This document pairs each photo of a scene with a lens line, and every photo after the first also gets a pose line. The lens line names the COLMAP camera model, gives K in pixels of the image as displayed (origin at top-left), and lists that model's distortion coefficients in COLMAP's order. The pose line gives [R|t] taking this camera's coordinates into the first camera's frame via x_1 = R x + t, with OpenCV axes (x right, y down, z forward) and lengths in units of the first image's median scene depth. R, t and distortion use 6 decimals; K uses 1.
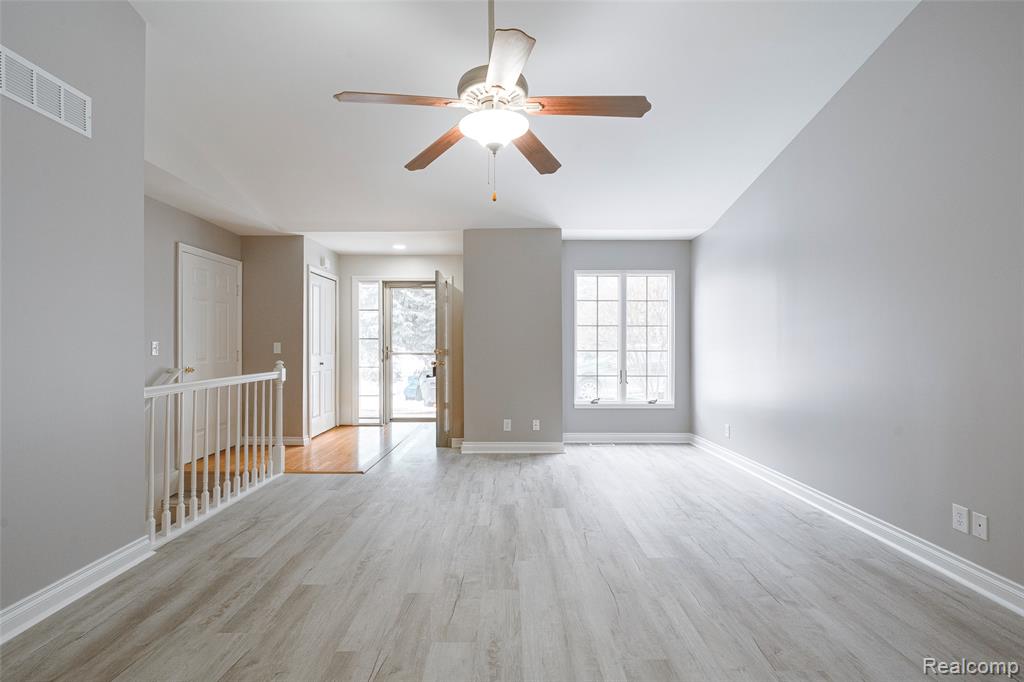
lens RADIAL K [[484.5, 0, 522.0], [0, 484.5, 343.2], [0, 0, 1]] dist [-0.004953, 0.000344]
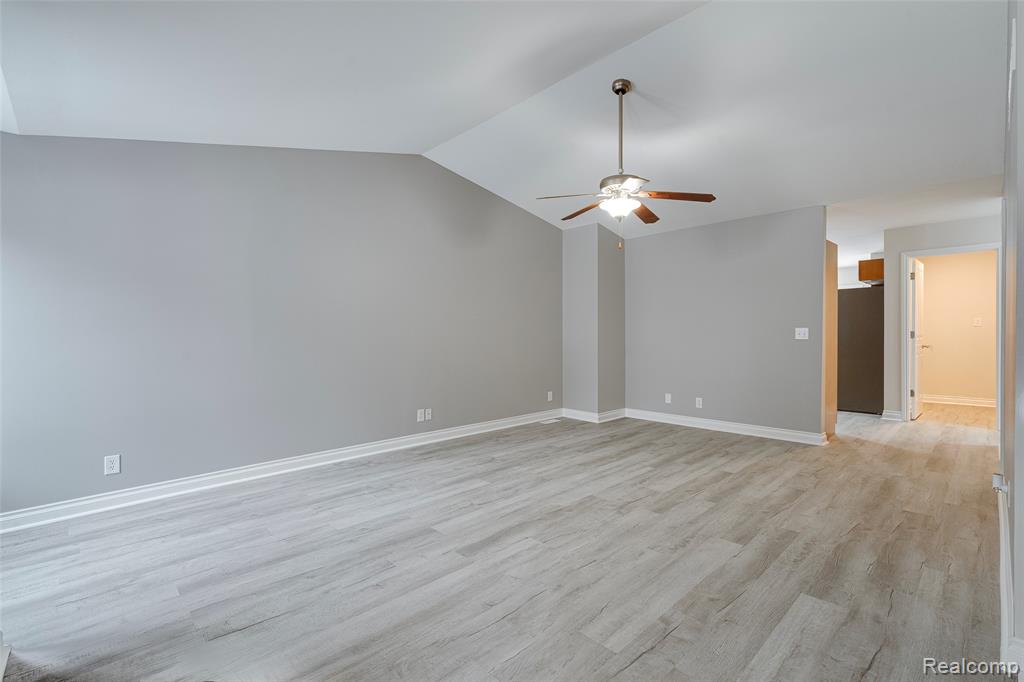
lens RADIAL K [[454.0, 0, 512.0], [0, 454.0, 341.0], [0, 0, 1]] dist [-0.001824, 0.000221]
pose [[-0.668384, -0.004320, 0.743804, -0.472156], [0.009141, 0.999860, 0.014022, 0.004535], [-0.743760, 0.016171, -0.668251, 1.124052]]
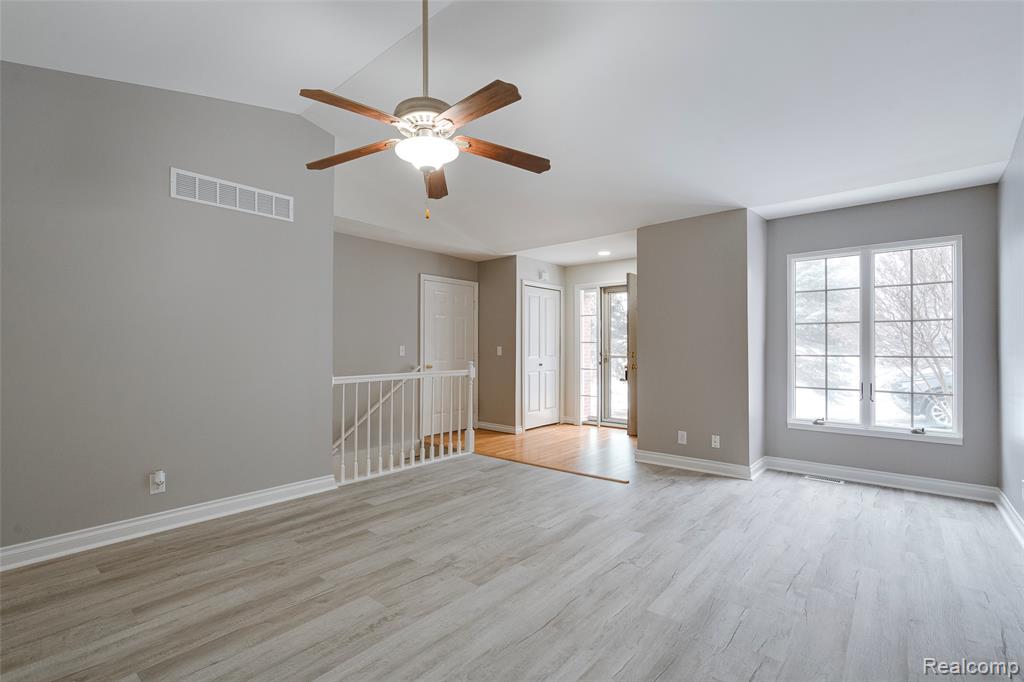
lens RADIAL K [[480.6, 0, 512.3], [0, 480.6, 338.2], [0, 0, 1]] dist [-0.003806, 0.001032]
pose [[0.751095, -0.013591, -0.660054, 0.386324], [0.002661, 0.999842, -0.017559, -0.000215], [0.660188, 0.011432, 0.751013, 0.145107]]
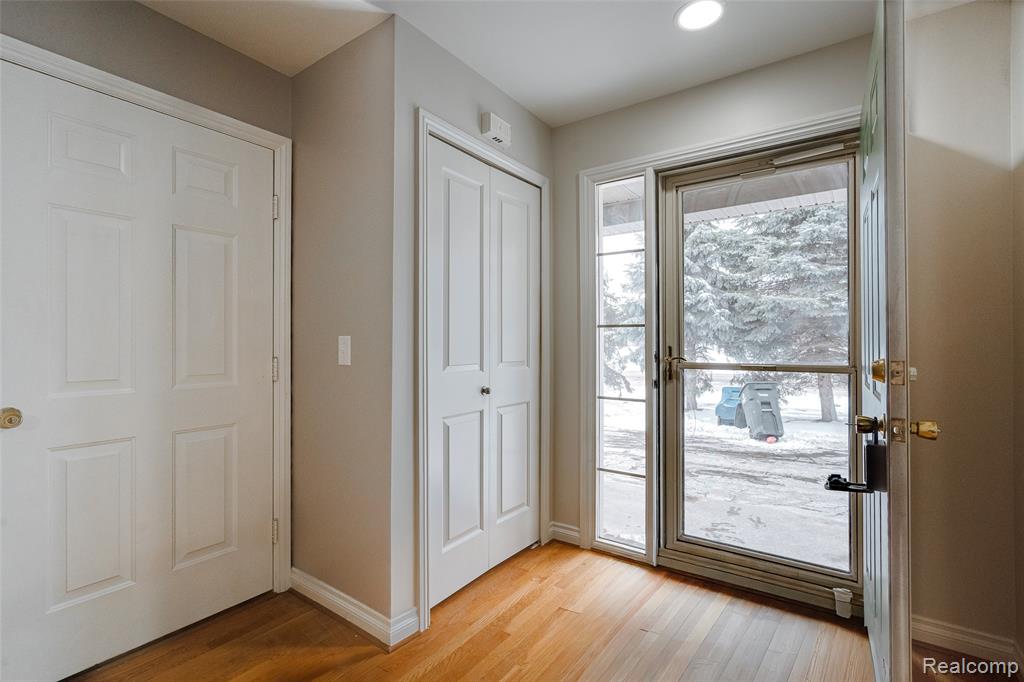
lens RADIAL K [[480.6, 0, 512.3], [0, 480.6, 338.2], [0, 0, 1]] dist [-0.003806, 0.001032]
pose [[0.802184, -0.008586, -0.597015, -0.238160], [0.004991, 0.999958, -0.007674, 0.005755], [0.597056, 0.003176, 0.802194, 0.974980]]
